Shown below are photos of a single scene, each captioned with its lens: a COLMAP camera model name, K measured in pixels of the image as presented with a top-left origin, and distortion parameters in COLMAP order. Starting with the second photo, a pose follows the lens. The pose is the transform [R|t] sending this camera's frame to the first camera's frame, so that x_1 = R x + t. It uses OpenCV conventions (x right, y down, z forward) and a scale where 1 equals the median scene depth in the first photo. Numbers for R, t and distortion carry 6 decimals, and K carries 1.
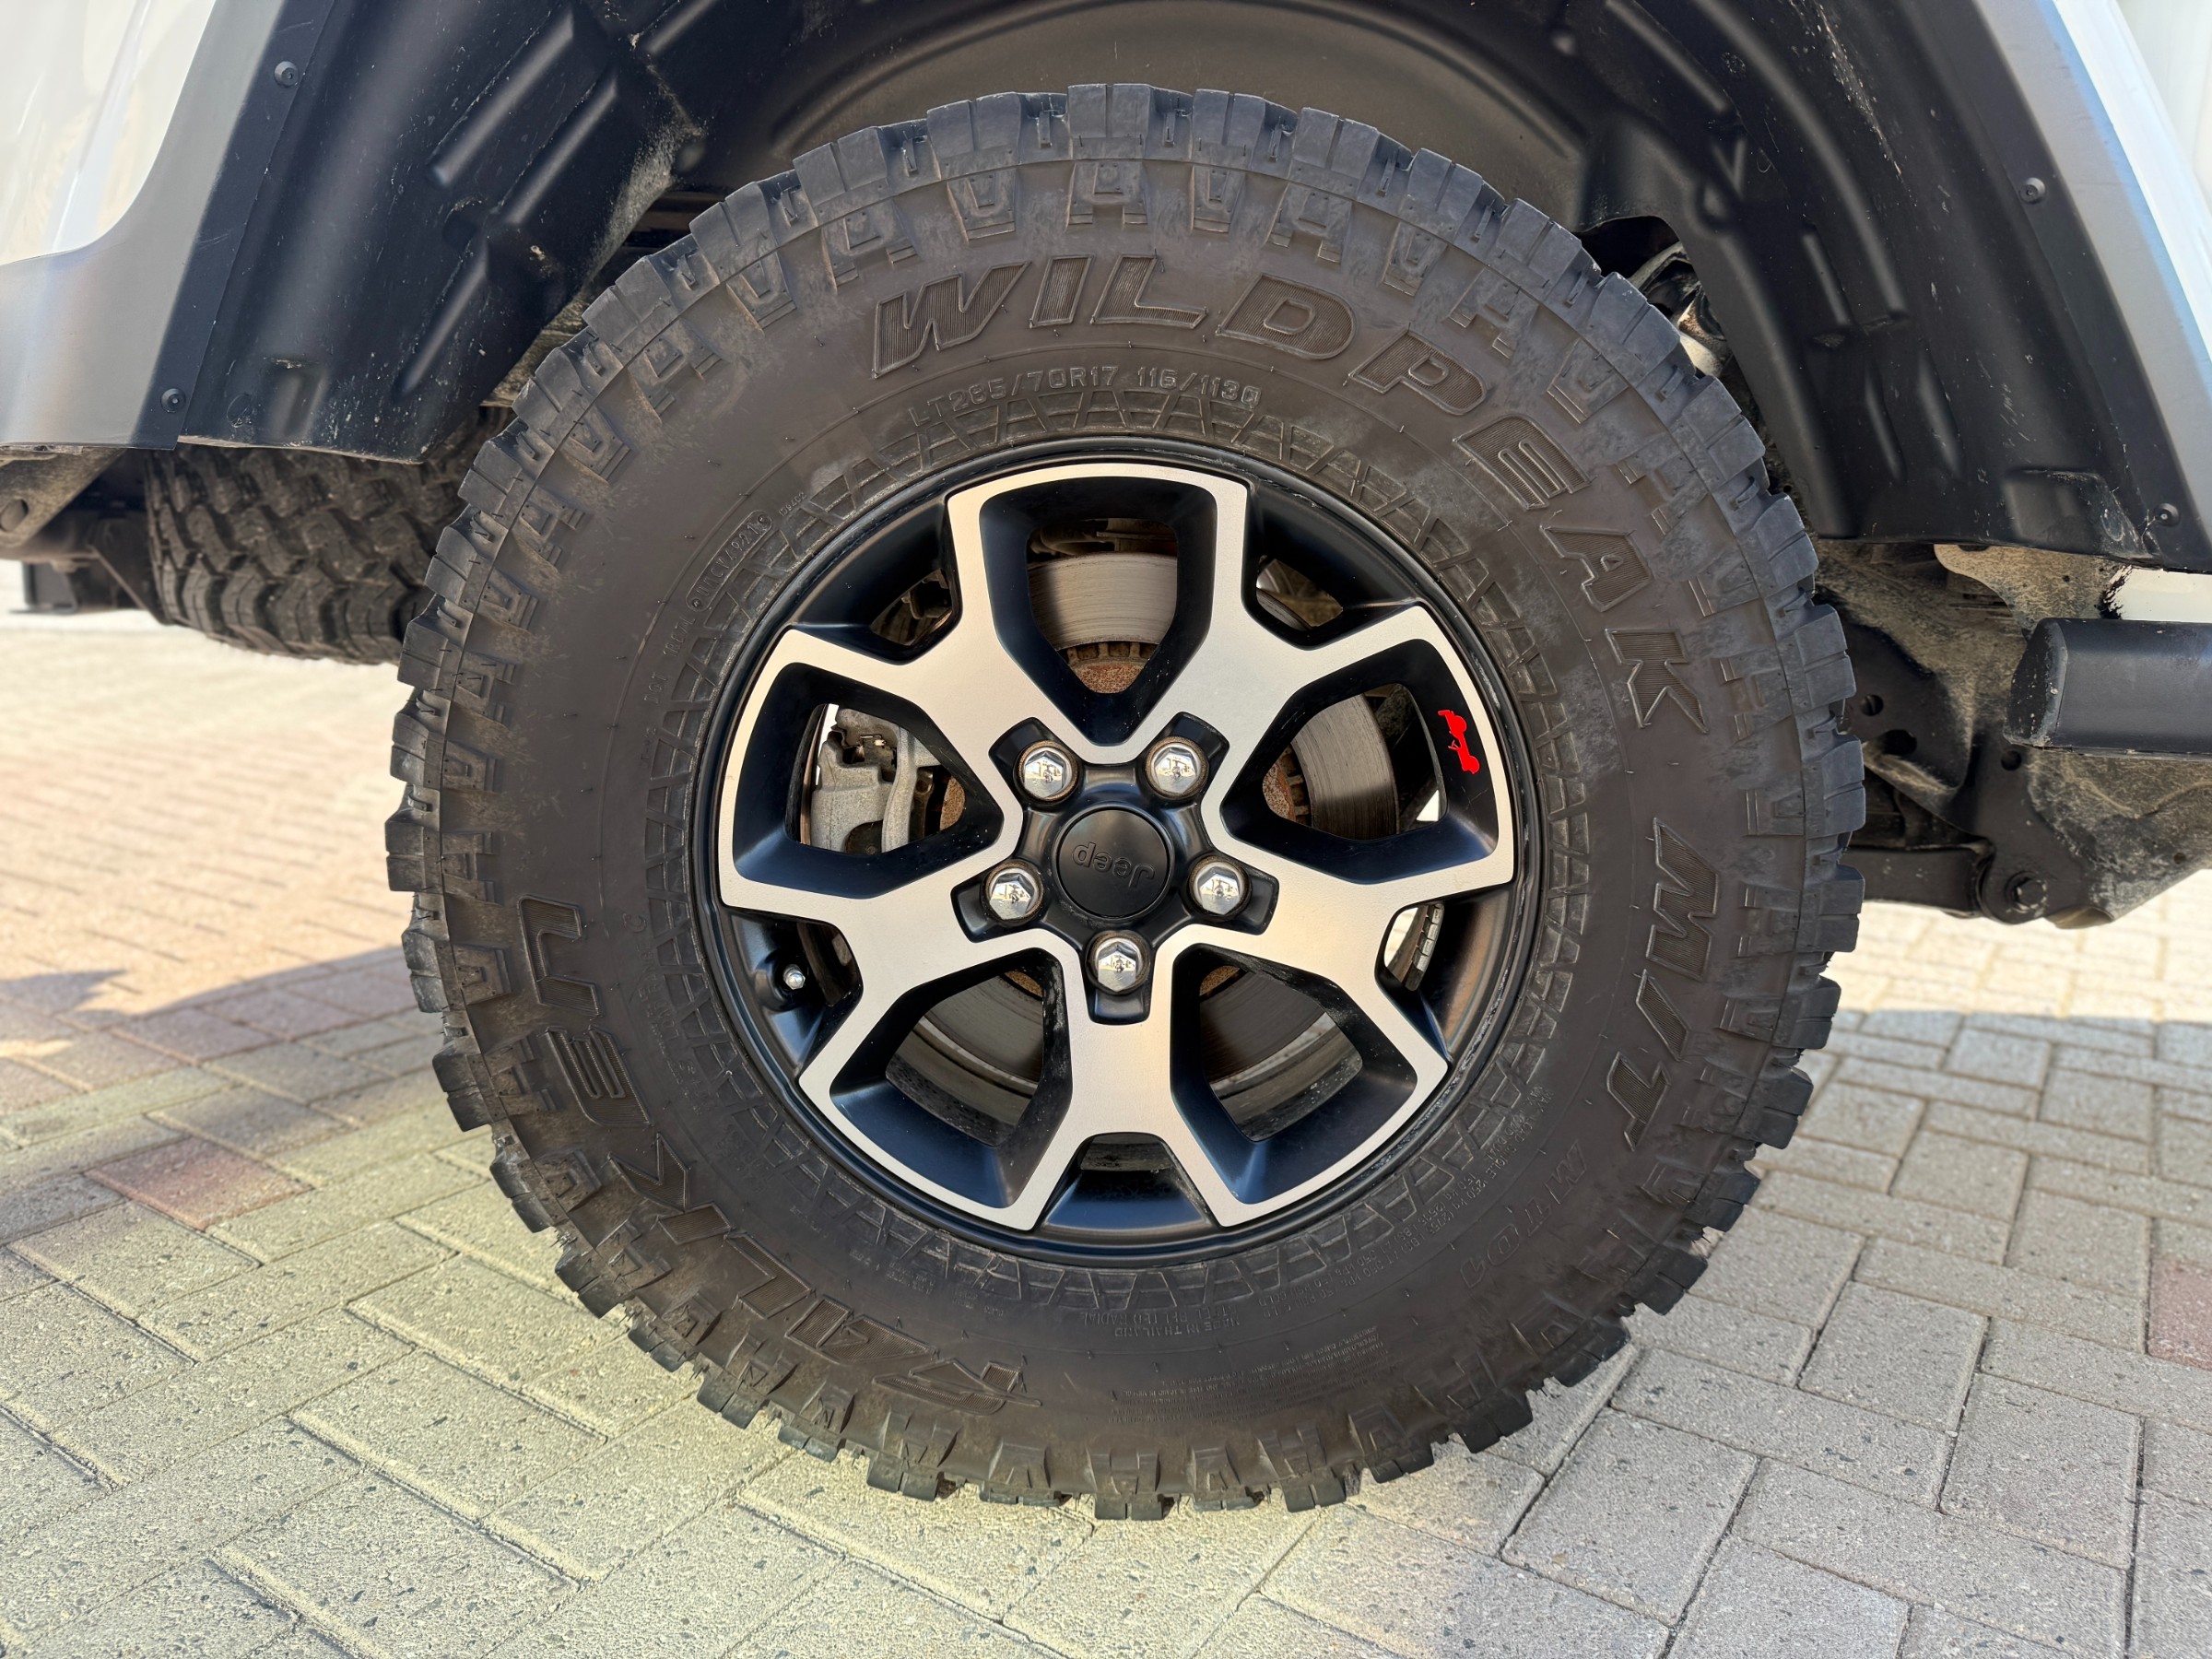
lens RADIAL K [[1383.0, 0, 1106.0], [0, 1383.0, 829.5], [0, 0, 1]] dist [0.001293, -0.001208]
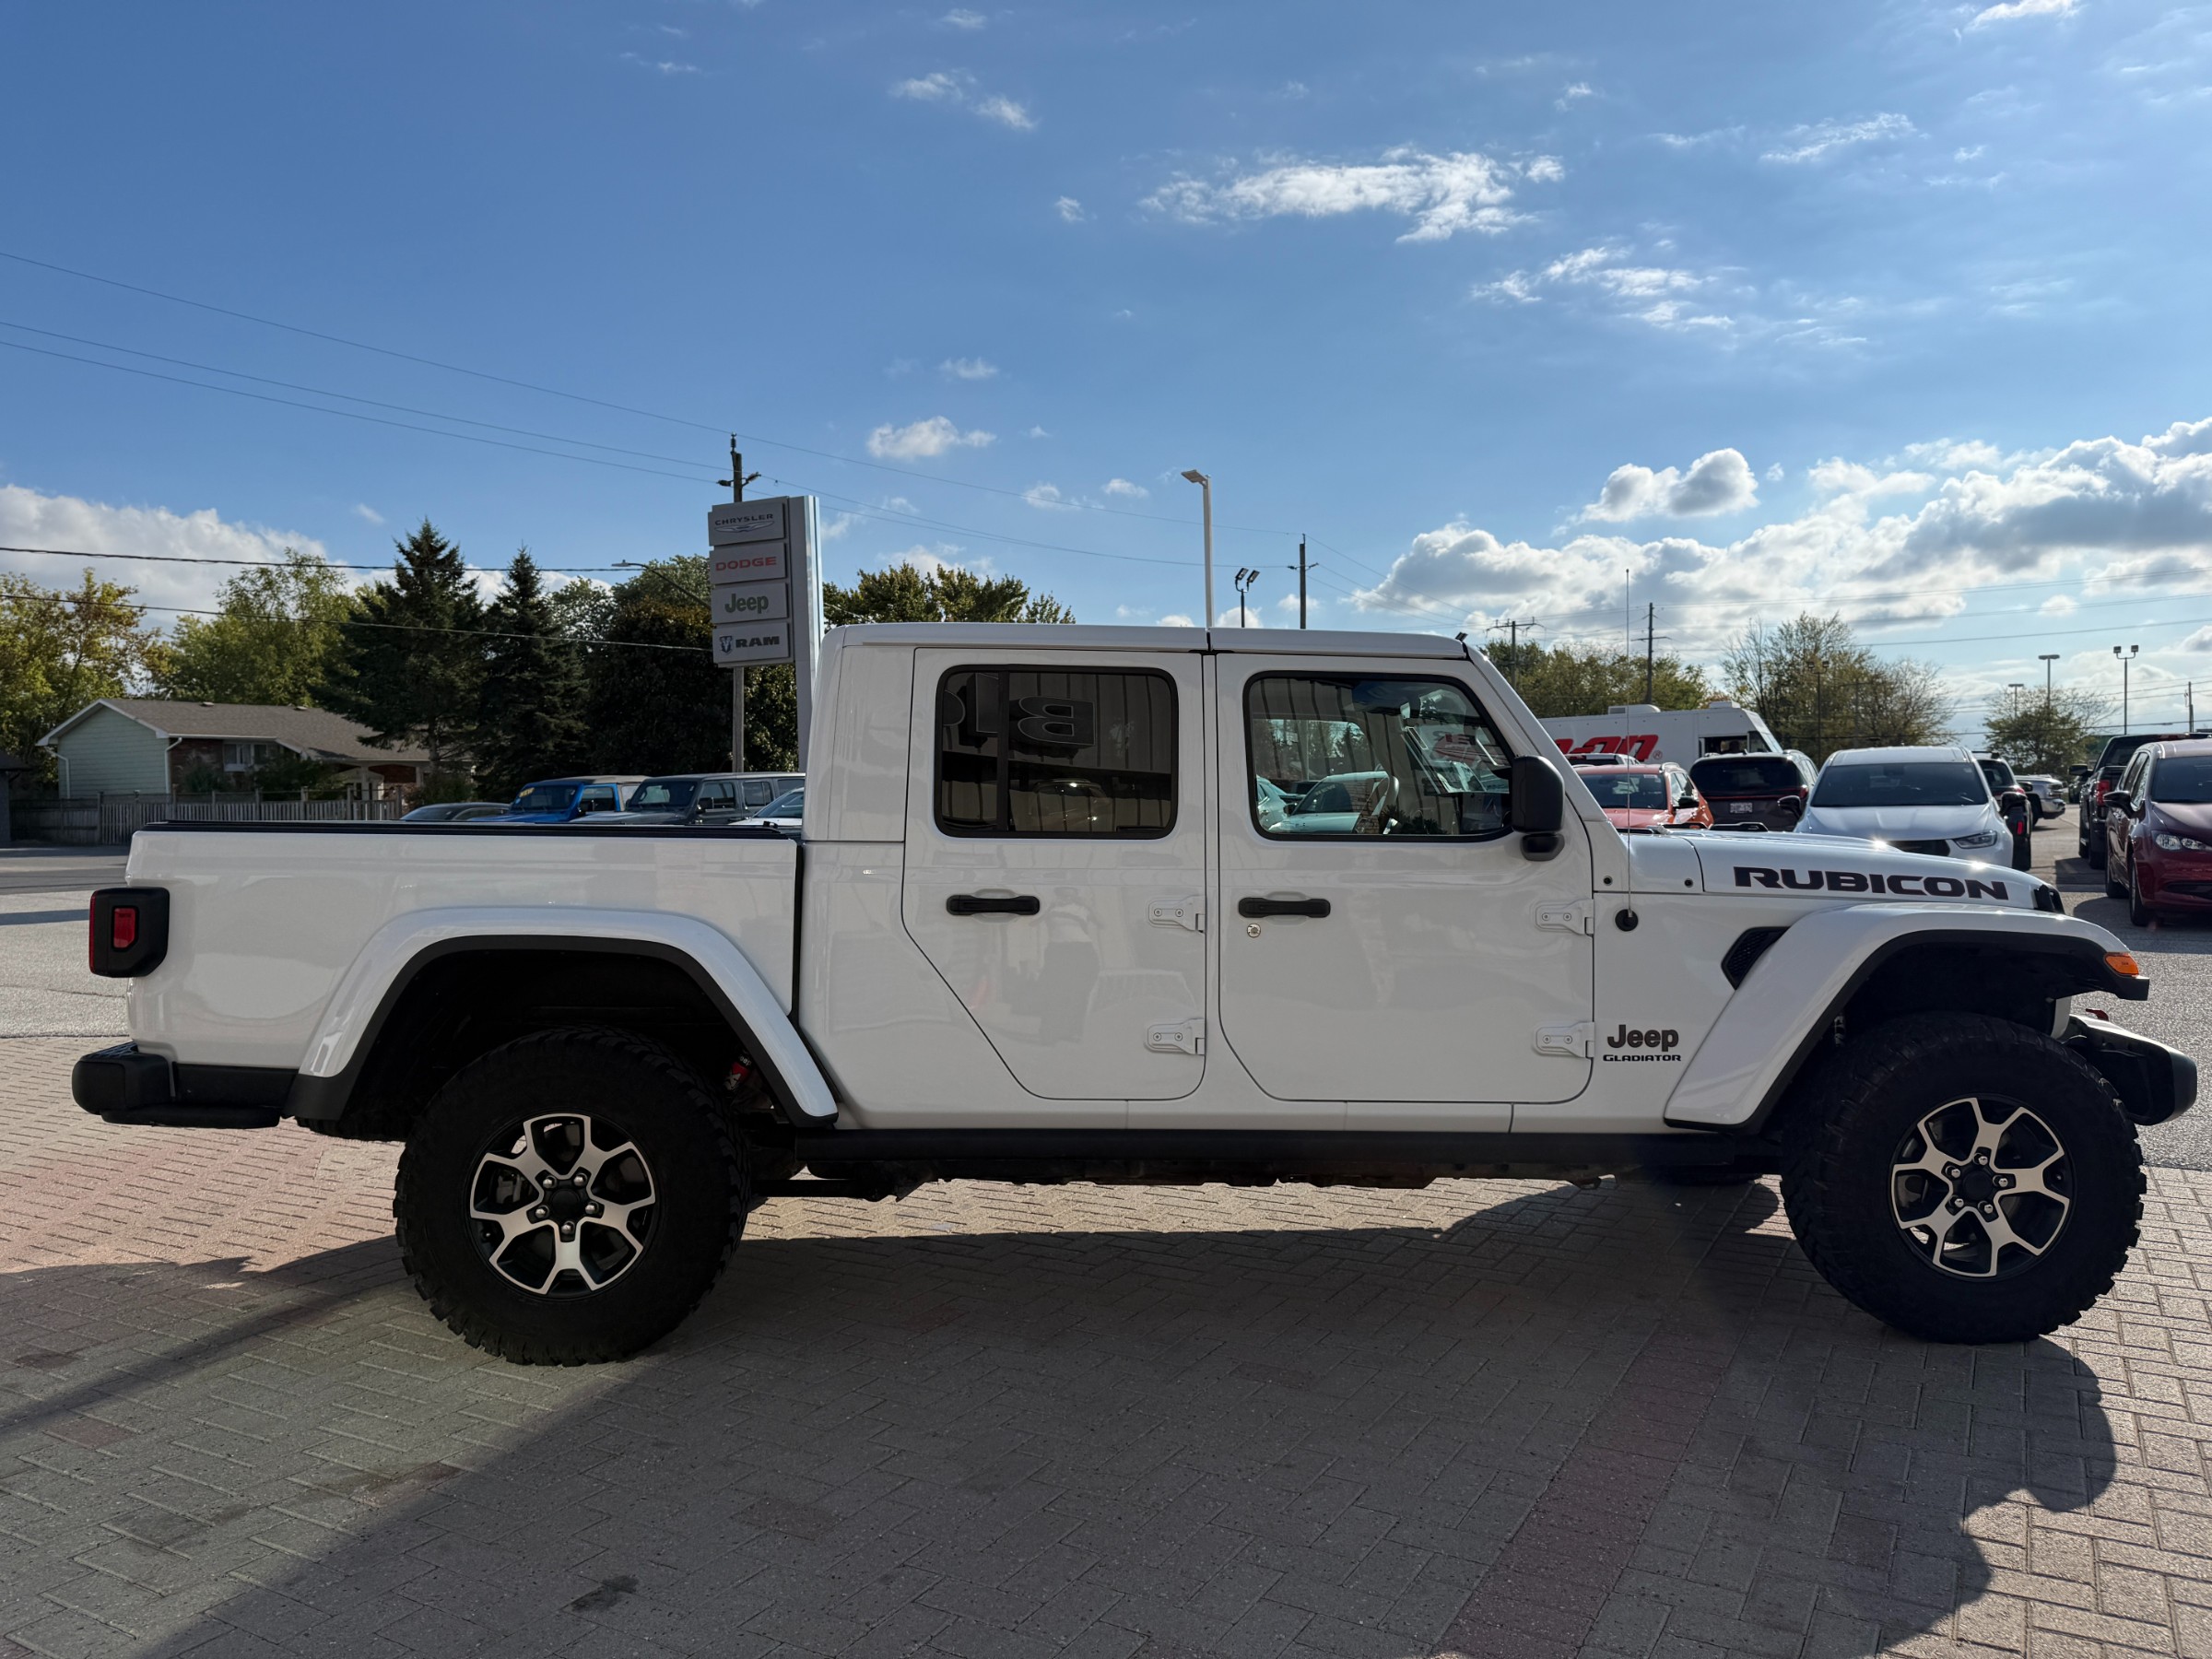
lens RADIAL K [[1594.2, 0, 1106.0], [0, 1594.2, 829.5], [0, 0, 1]] dist [0.006355, -0.004448]
pose [[0.998775, -0.043516, 0.023549, 1.582194], [0.046831, 0.985005, -0.166046, -0.212225], [-0.015970, 0.166945, 0.985837, -4.005619]]
